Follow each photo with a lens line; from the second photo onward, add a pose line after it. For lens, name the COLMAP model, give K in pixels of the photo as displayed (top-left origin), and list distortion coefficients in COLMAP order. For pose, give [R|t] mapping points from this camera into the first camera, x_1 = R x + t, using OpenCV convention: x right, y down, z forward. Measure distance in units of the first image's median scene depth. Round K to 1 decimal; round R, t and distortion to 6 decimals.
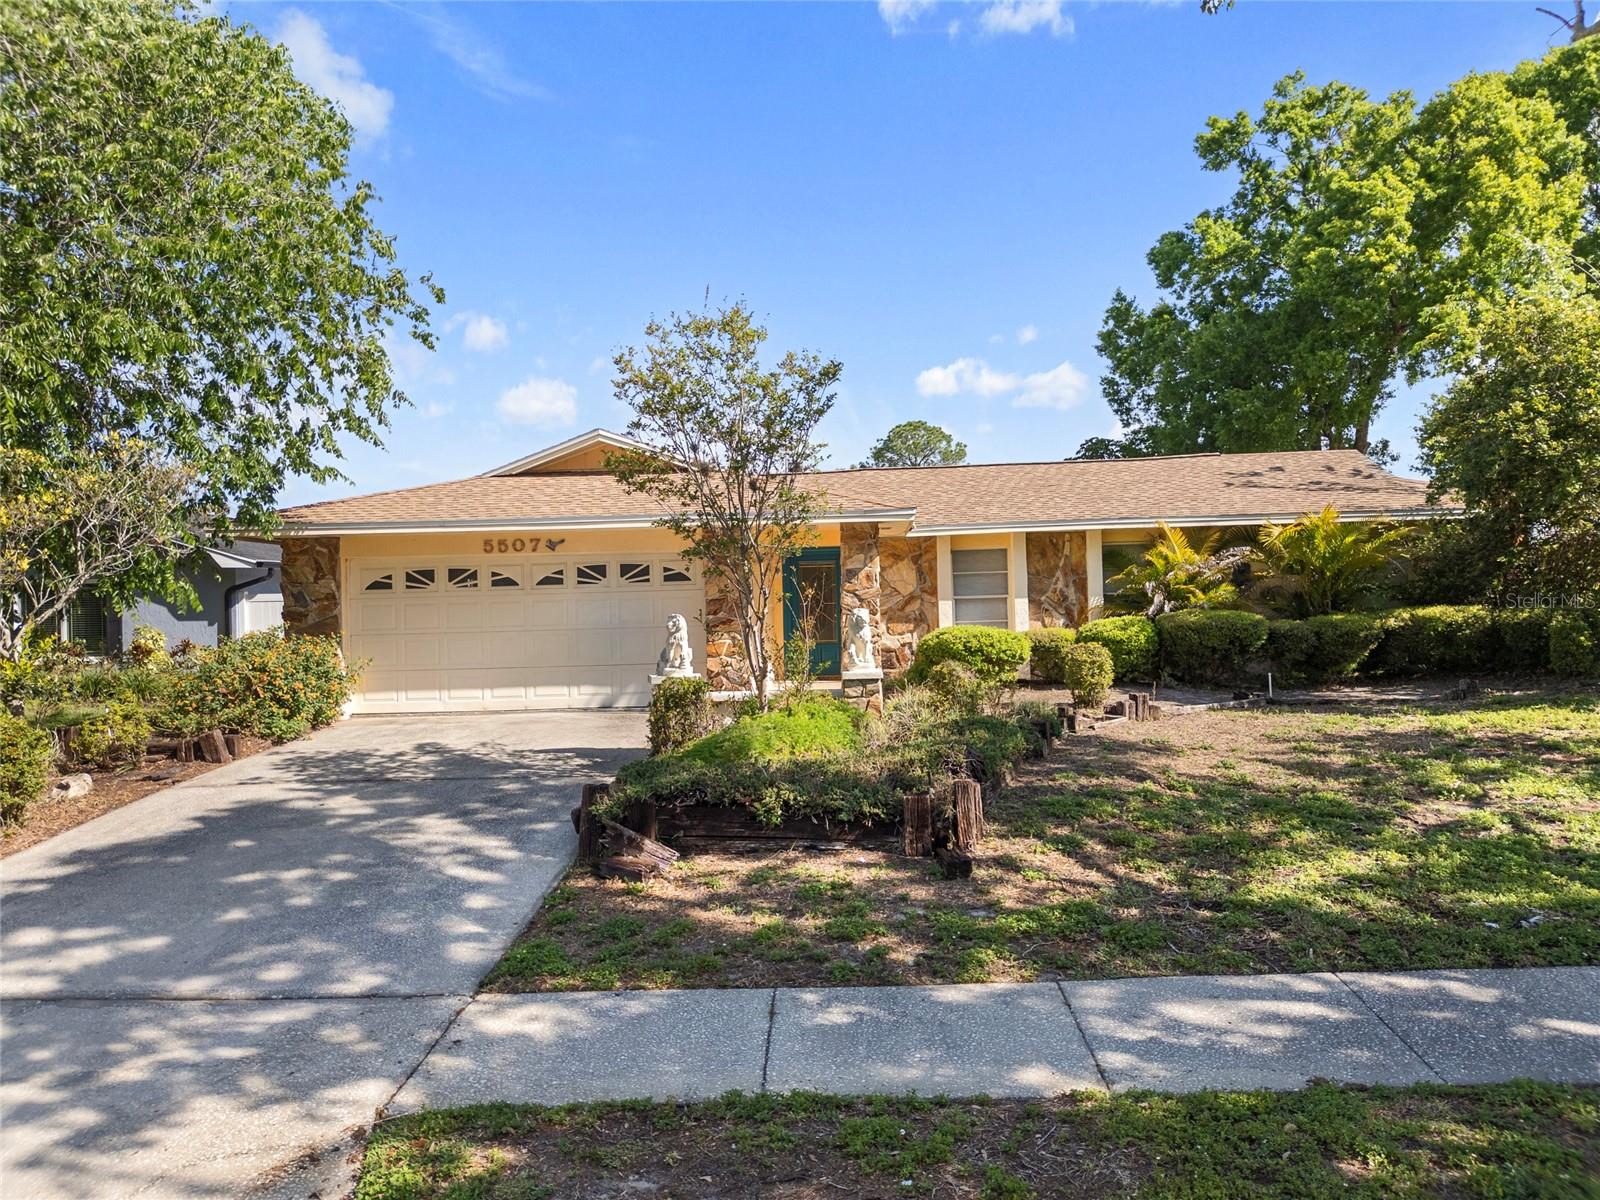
lens RADIAL K [[1116.7, 0, 781.9], [0, 1116.7, 605.5], [0, 0, 1]] dist [0.056802, -0.030018]
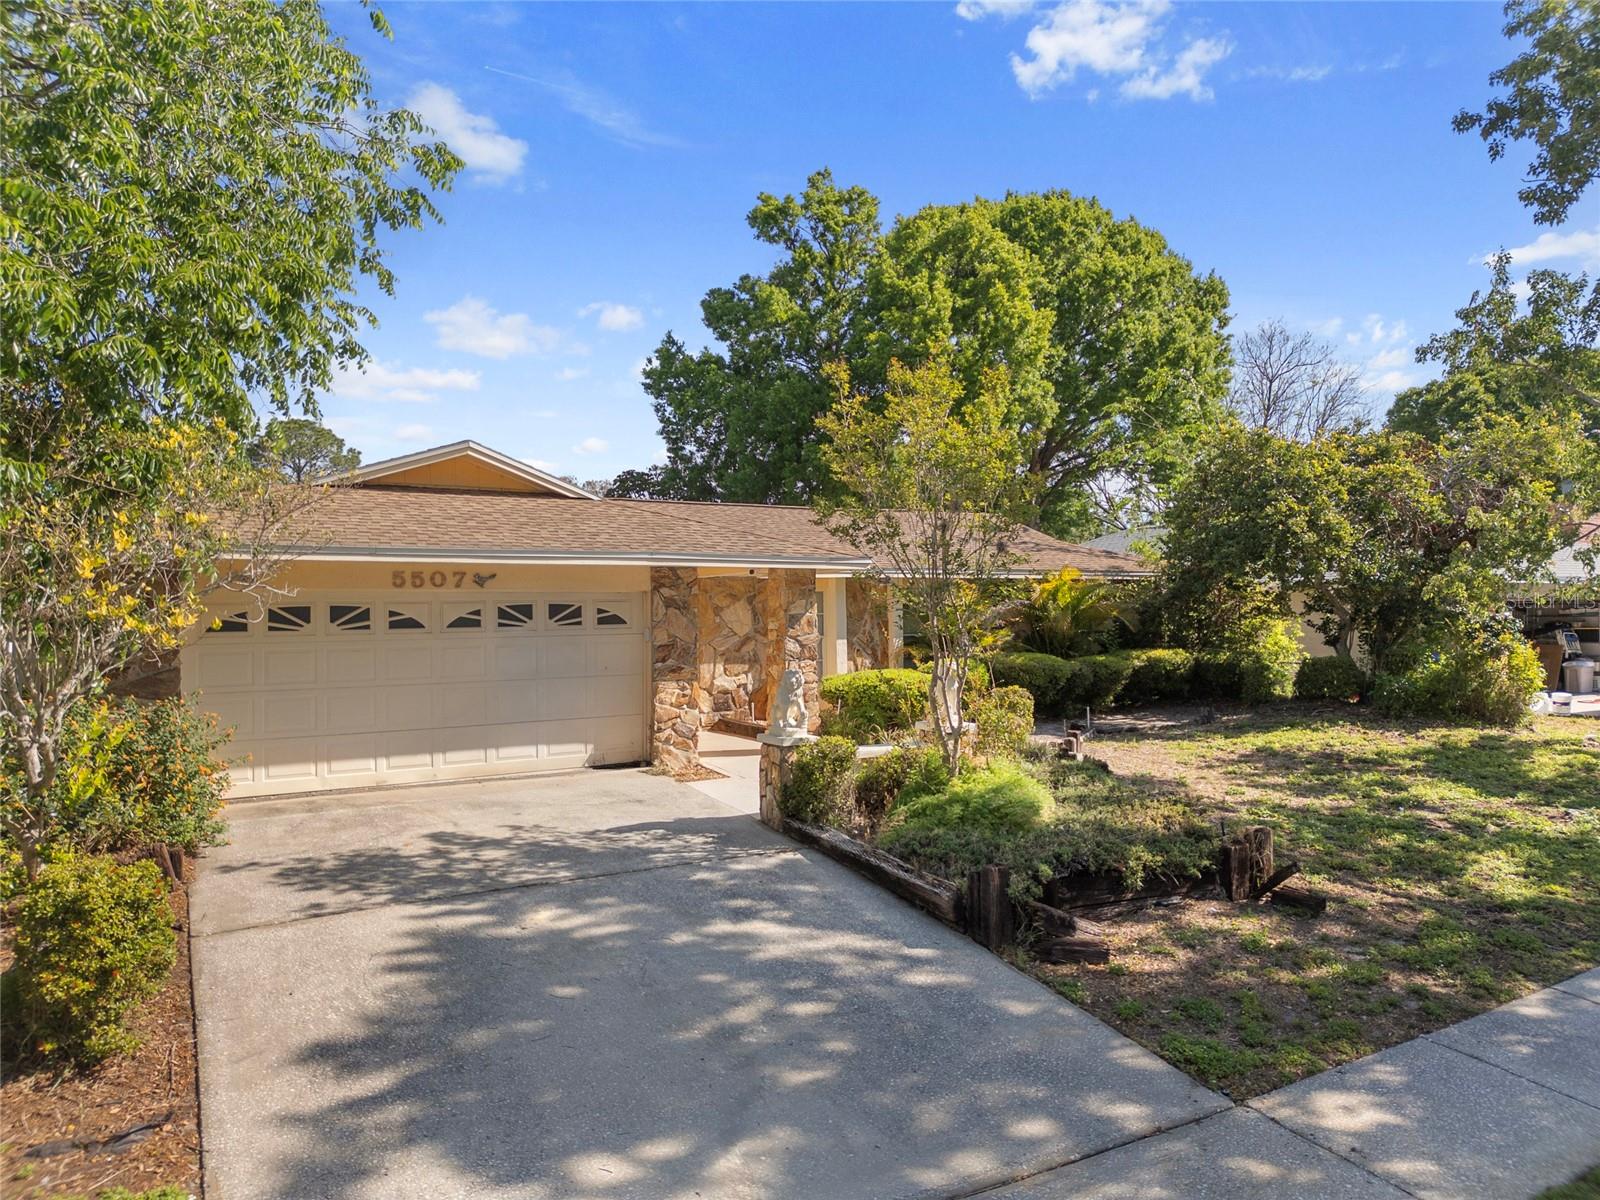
lens RADIAL K [[1116.7, 0, 781.9], [0, 1116.7, 605.5], [0, 0, 1]] dist [0.056802, -0.030018]
pose [[0.838717, 0.018017, 0.544269, -0.400383], [-0.010520, 0.999802, -0.016884, -0.019919], [-0.544465, 0.008436, 0.838741, 0.147557]]
